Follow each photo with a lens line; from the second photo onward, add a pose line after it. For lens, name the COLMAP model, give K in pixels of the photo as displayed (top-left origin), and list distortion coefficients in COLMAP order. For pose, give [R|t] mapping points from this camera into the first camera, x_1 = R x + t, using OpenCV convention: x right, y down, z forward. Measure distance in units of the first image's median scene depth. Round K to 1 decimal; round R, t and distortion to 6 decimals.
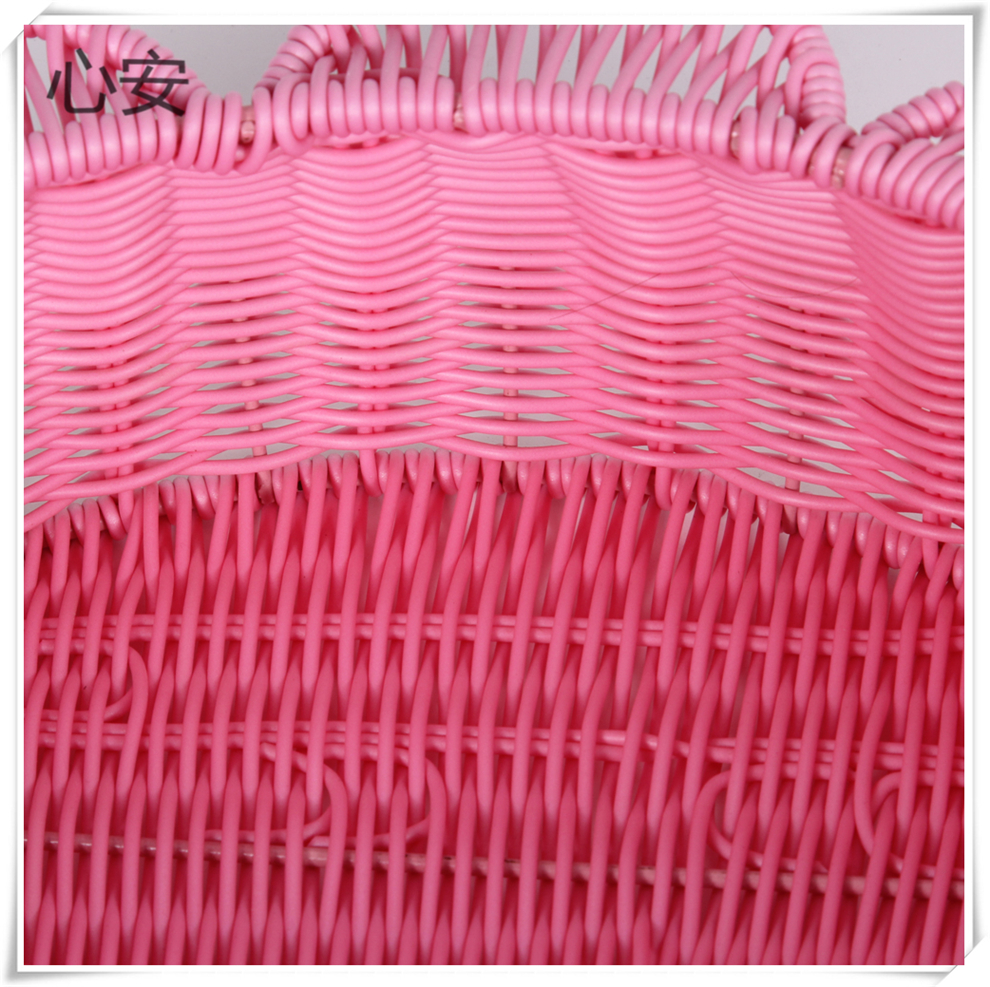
lens RADIAL K [[3896.4, 0, 486.0], [0, 3896.4, 494.8], [0, 0, 1]] dist [0.175601, 0.000000]
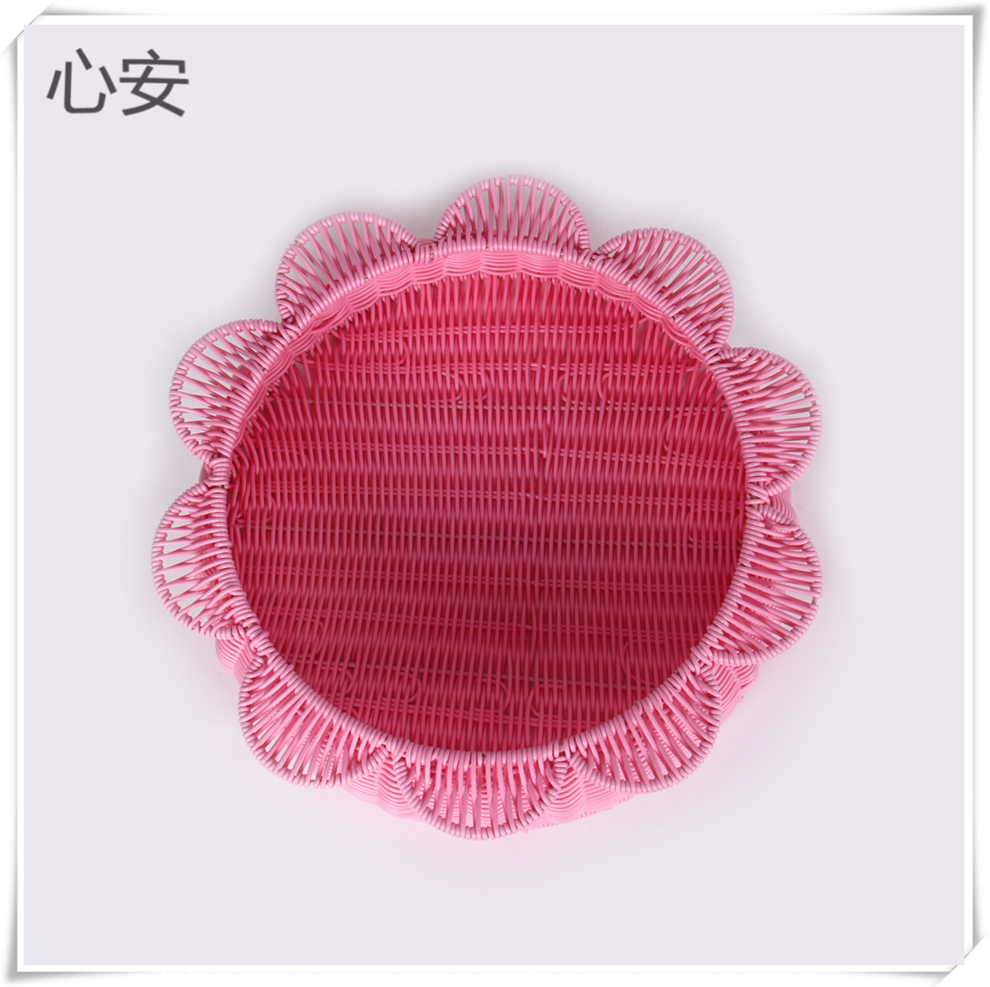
lens RADIAL K [[1444.0, 0, 499.3], [0, 1444.0, 492.5], [0, 0, 1]] dist [-0.267018, 0.000000]
pose [[0.997376, -0.071504, 0.011317, -0.025986], [0.056662, 0.868330, 0.492739, -0.527298], [-0.045060, -0.490805, 0.870104, -0.286234]]
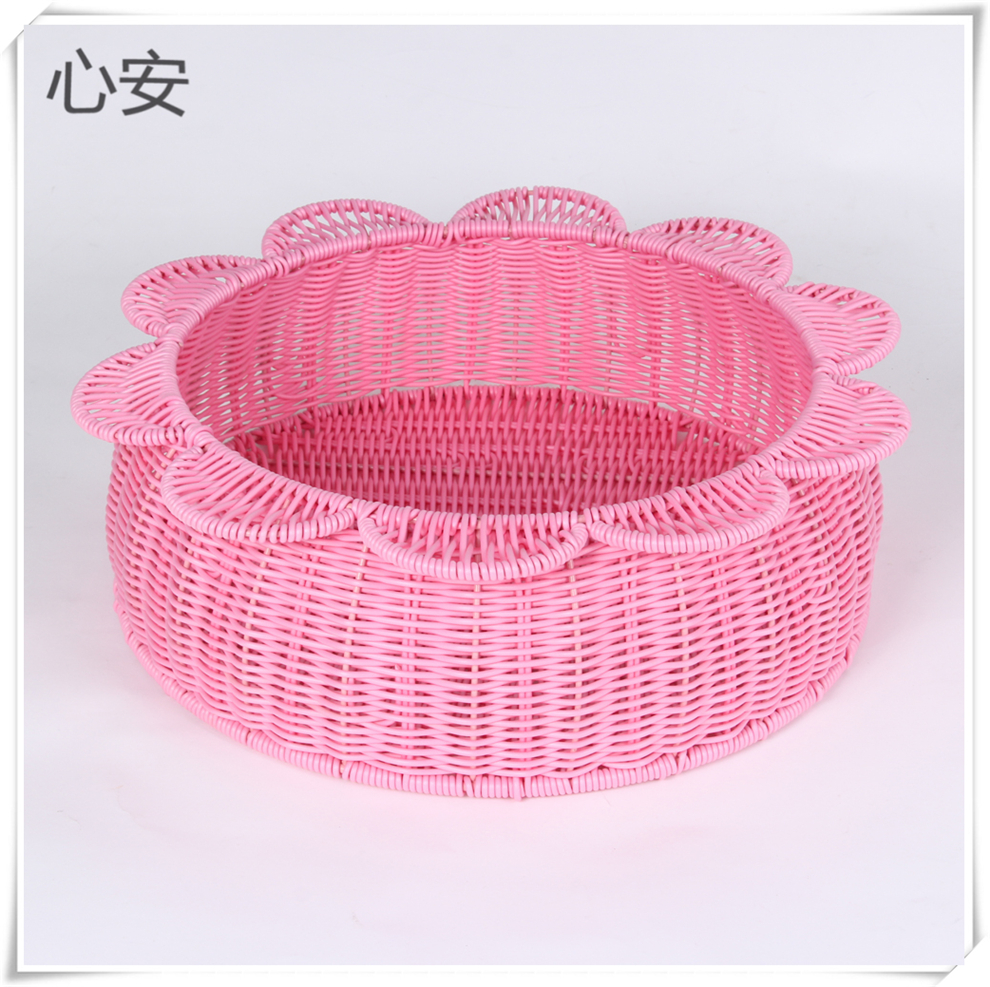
lens RADIAL K [[2266.4, 0, 497.8], [0, 2266.4, 492.6], [0, 0, 1]] dist [0.227187, 0.000000]
pose [[0.998323, 0.028565, 0.050349, -0.099354], [-0.014643, 0.966096, -0.257766, 0.565367], [-0.056005, 0.256597, 0.964895, -0.734380]]
